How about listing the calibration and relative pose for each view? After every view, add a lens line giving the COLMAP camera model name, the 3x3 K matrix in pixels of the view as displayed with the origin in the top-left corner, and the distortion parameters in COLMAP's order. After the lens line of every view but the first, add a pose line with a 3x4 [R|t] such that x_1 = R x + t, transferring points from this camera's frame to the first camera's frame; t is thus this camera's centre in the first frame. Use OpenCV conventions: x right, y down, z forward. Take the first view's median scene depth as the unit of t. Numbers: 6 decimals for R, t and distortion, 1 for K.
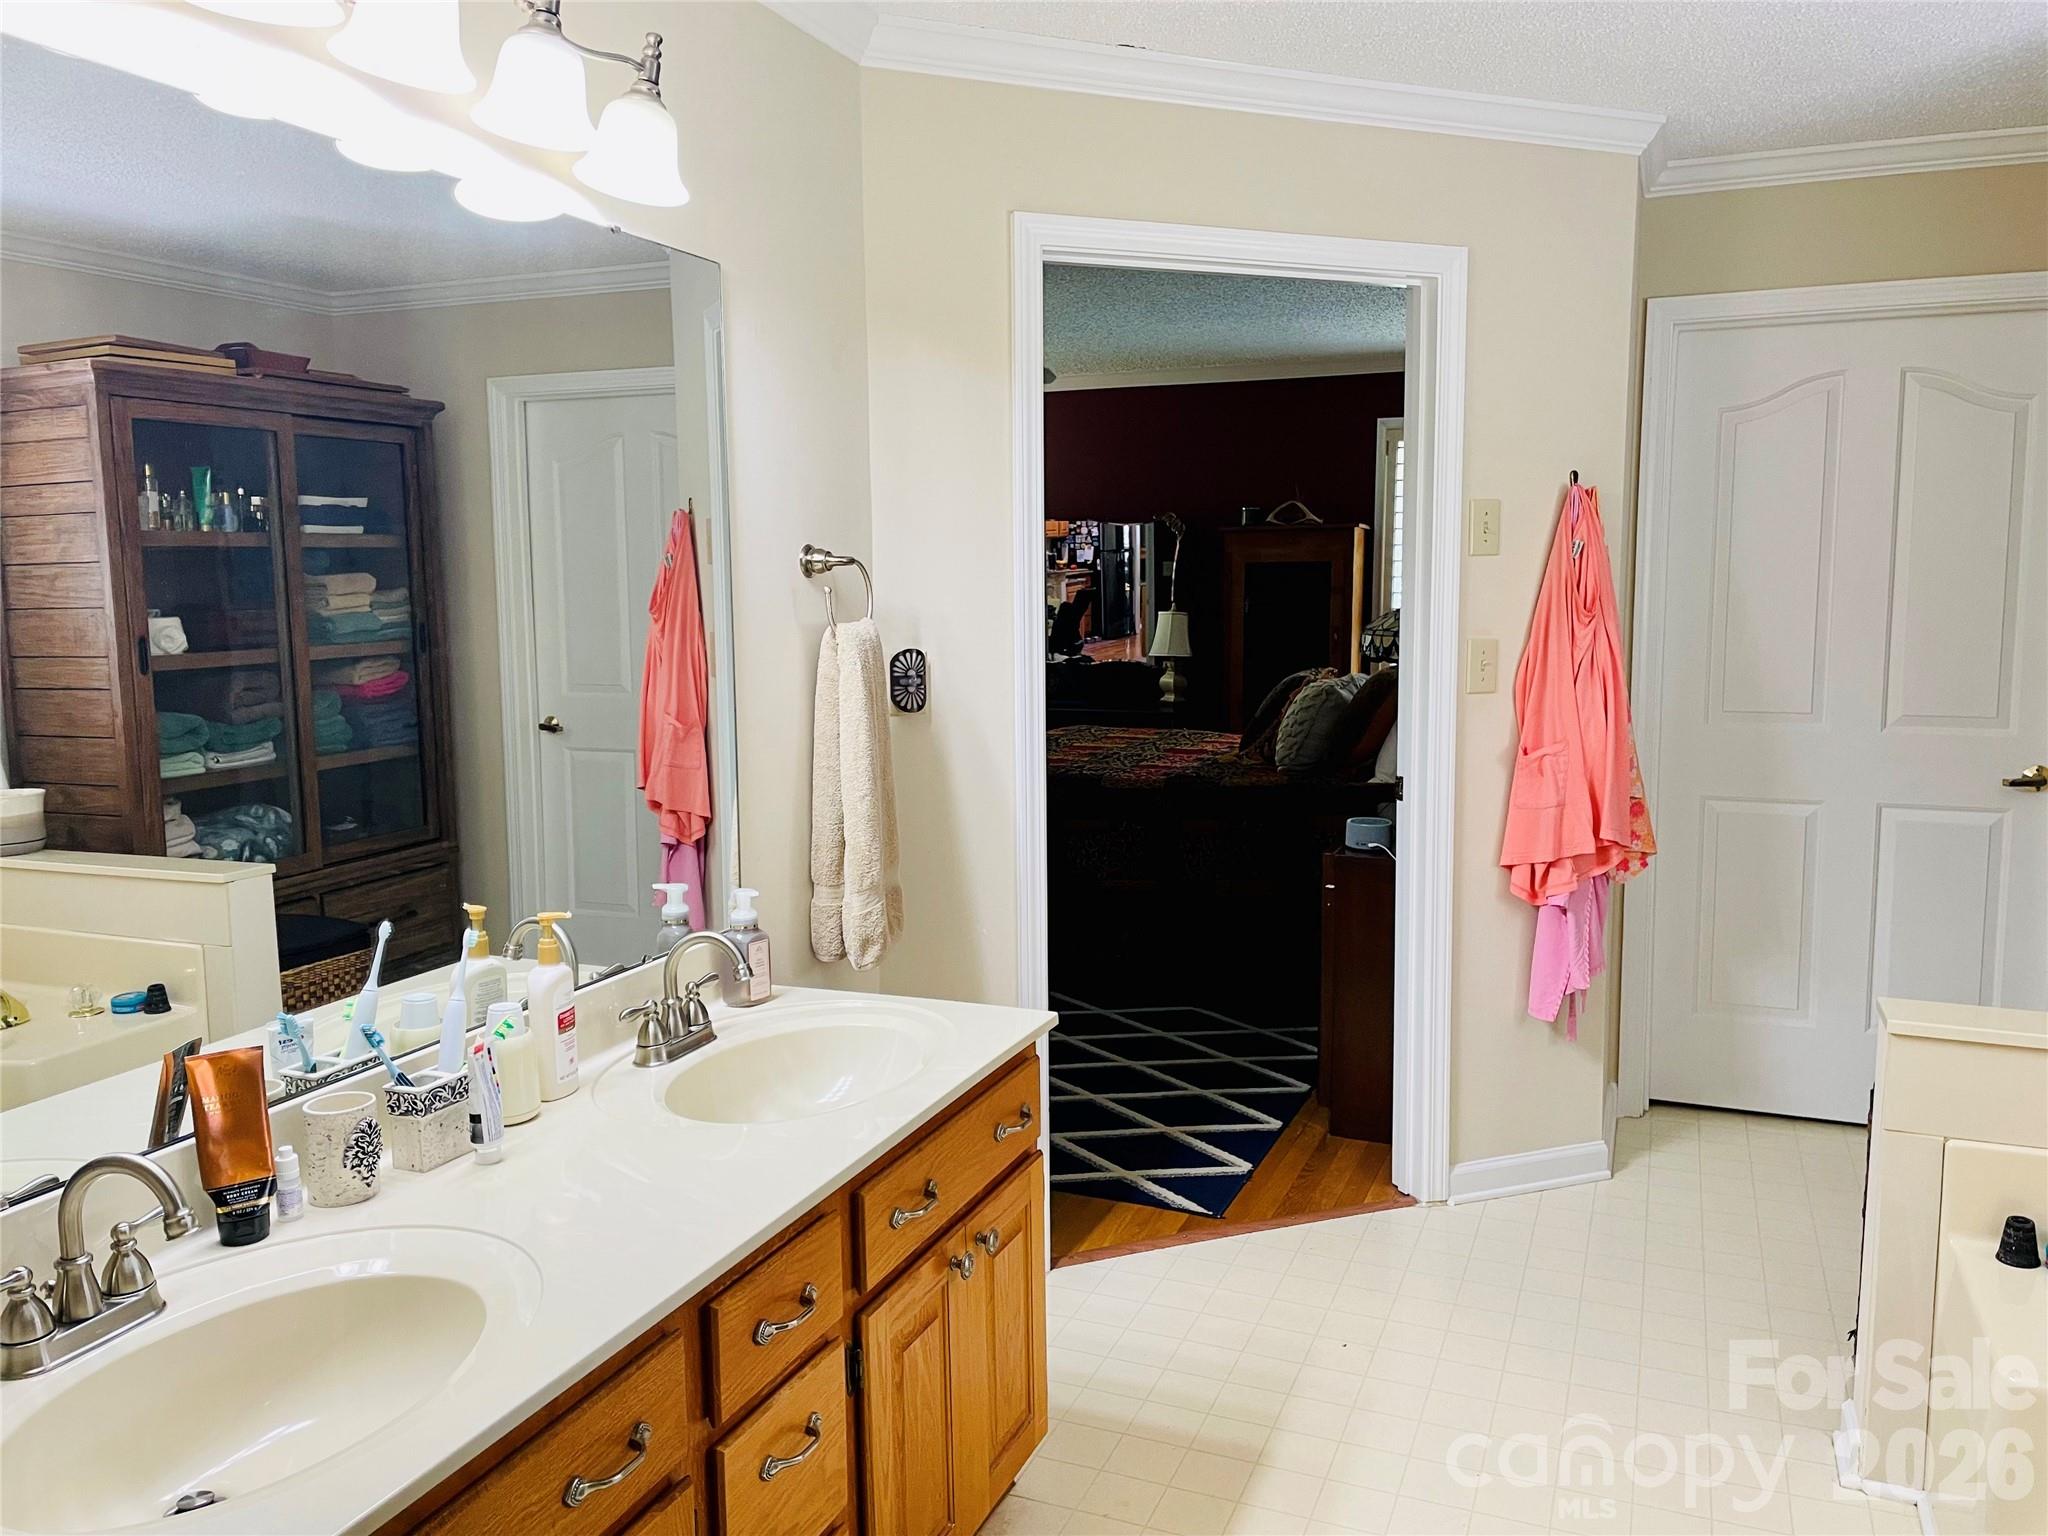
lens RADIAL K [[1578.5, 0, 1024.0], [0, 1578.5, 768.0], [0, 0, 1]] dist [0.065390, -0.000209]
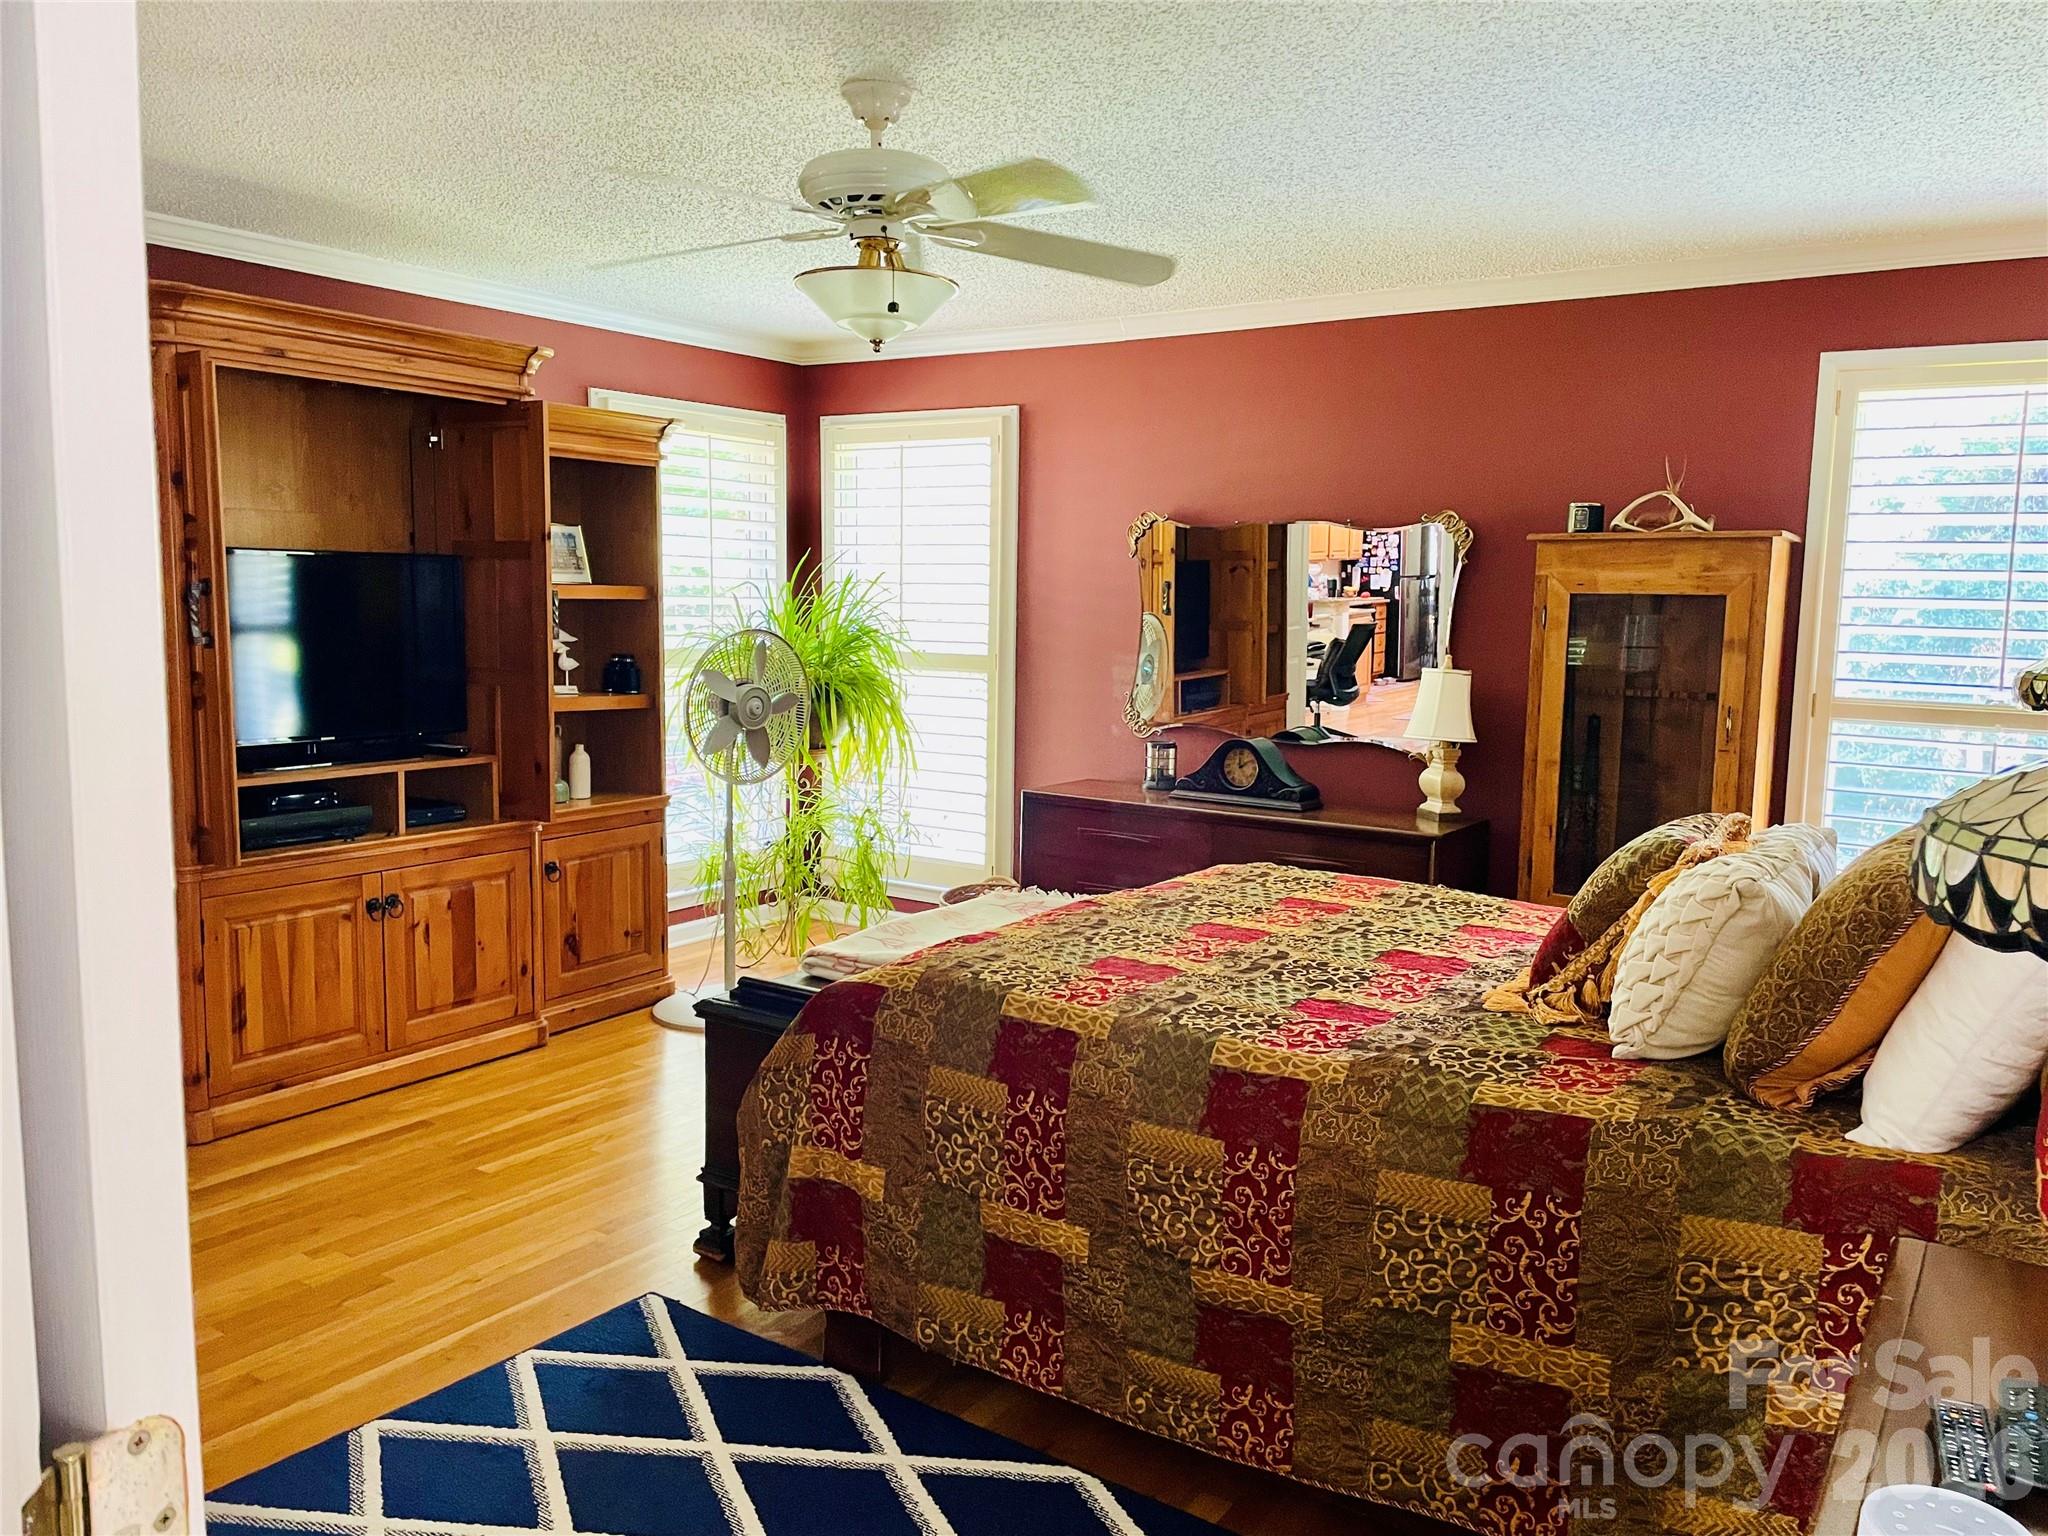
lens RADIAL K [[1537.3, 0, 1024.0], [0, 1537.3, 768.0], [0, 0, 1]] dist [0.039219, -0.006435]
pose [[0.977990, 0.046901, -0.203314, 0.056768], [-0.049231, 0.998767, -0.006415, -0.047585], [0.202762, 0.016284, 0.979093, 0.367365]]
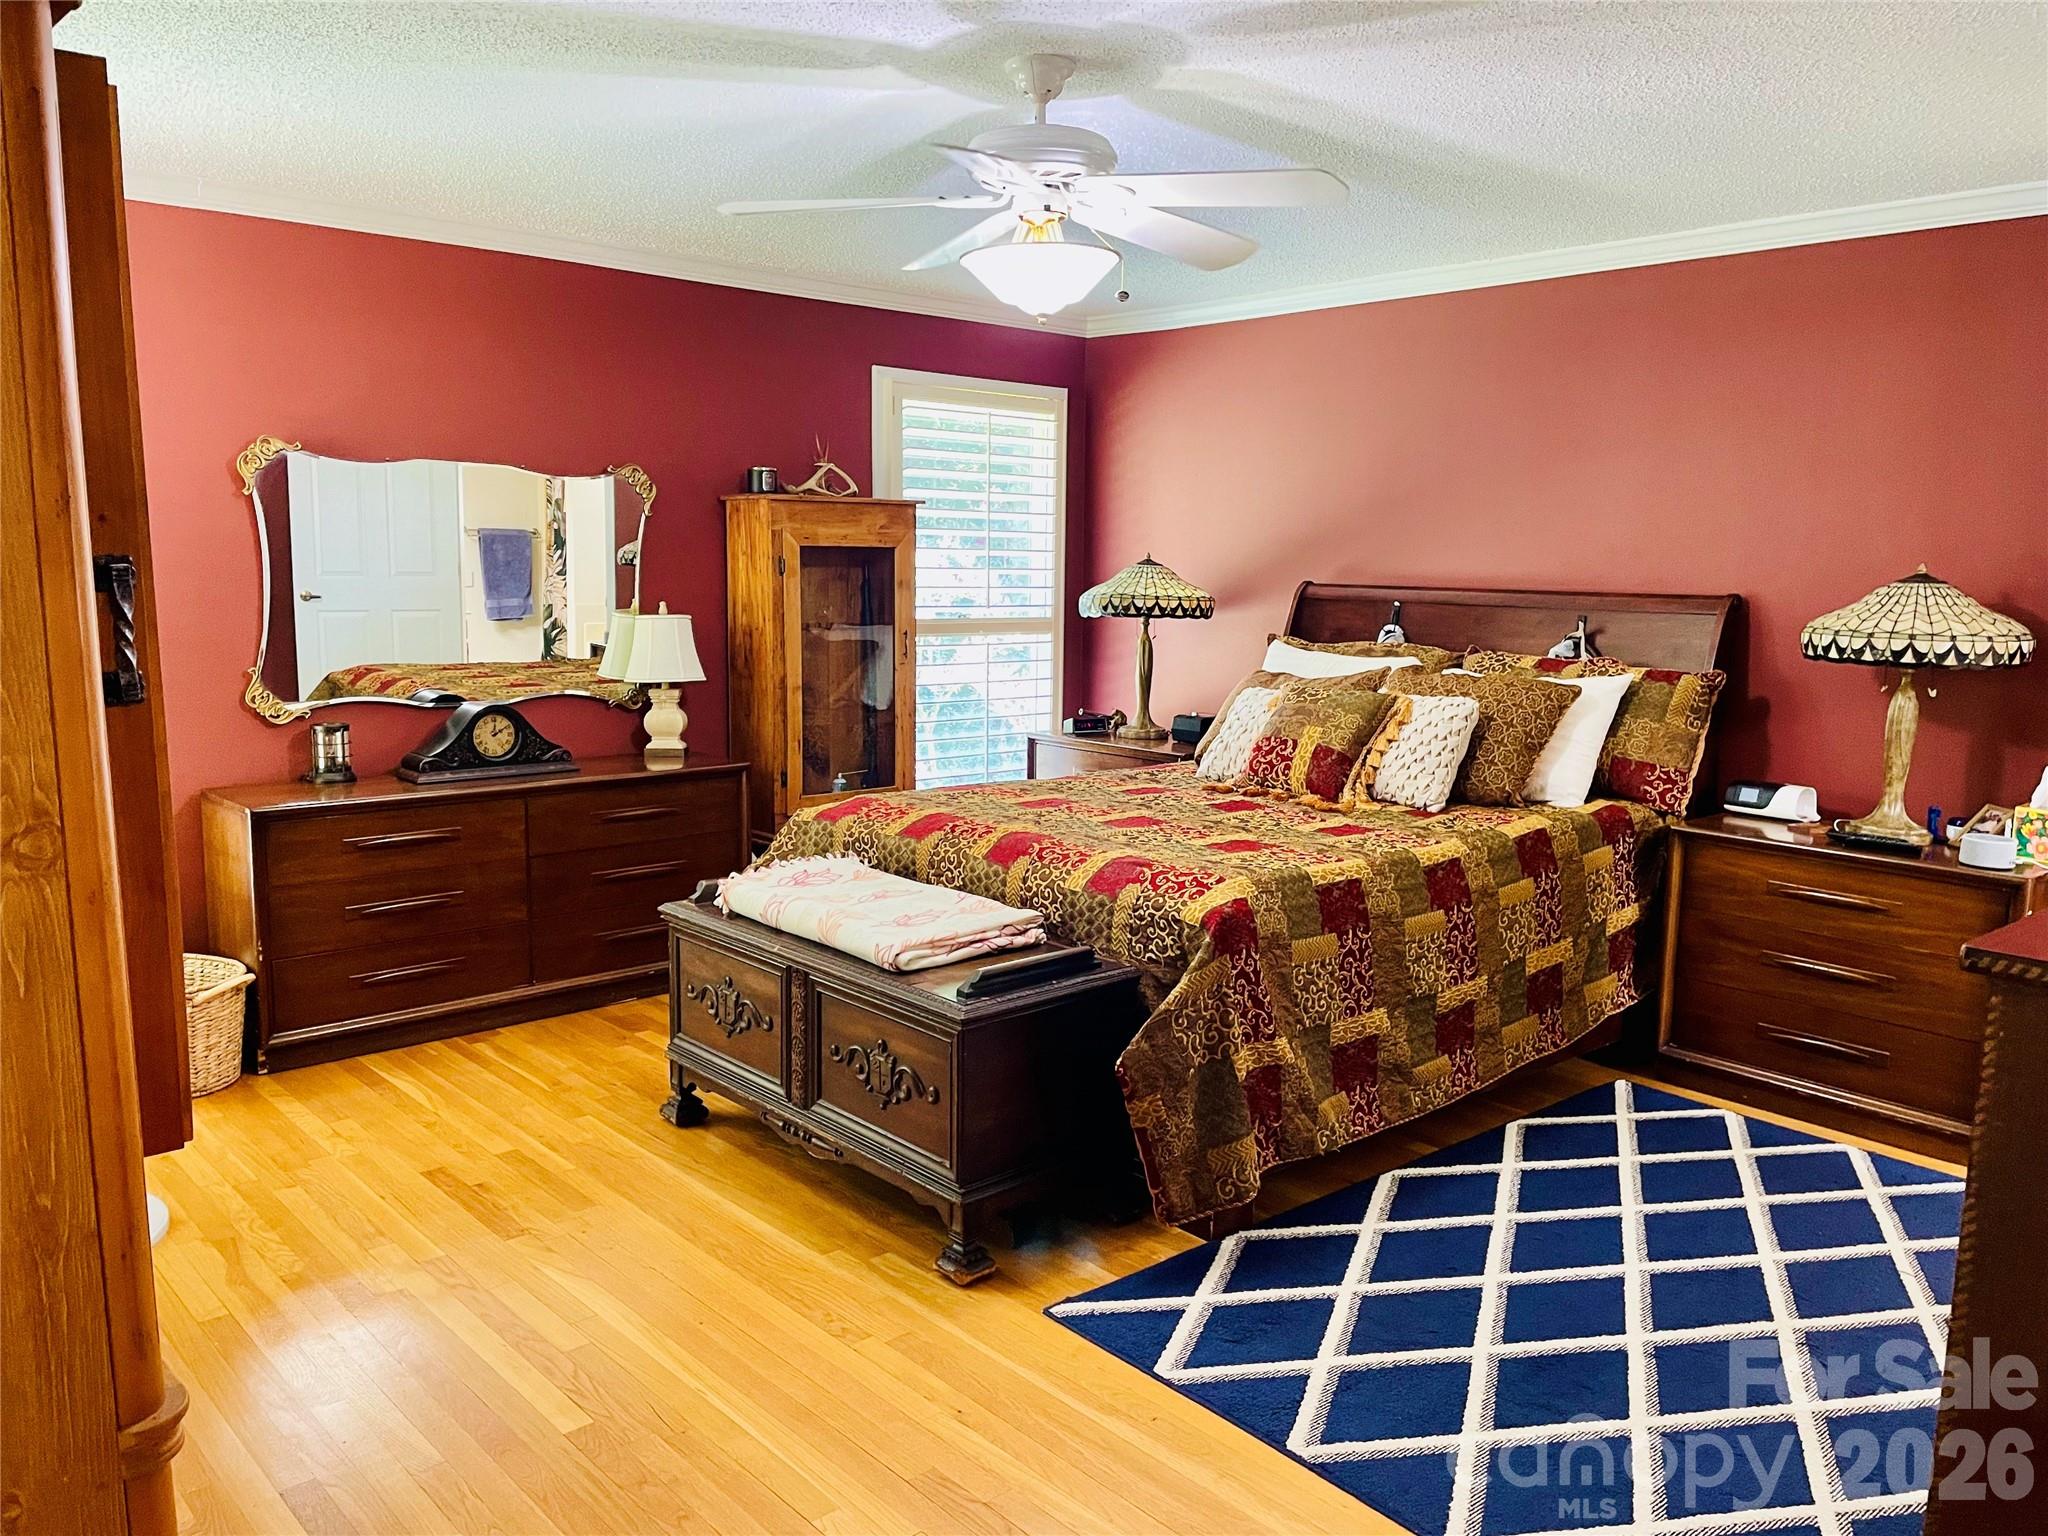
lens RADIAL K [[1578.5, 0, 1024.0], [0, 1578.5, 768.0], [0, 0, 1]] dist [0.065390, -0.000209]
pose [[0.428617, -0.113658, 0.896309, -0.331979], [0.096703, 0.992128, 0.079564, -0.067326], [-0.898296, 0.052573, 0.436234, 0.522990]]
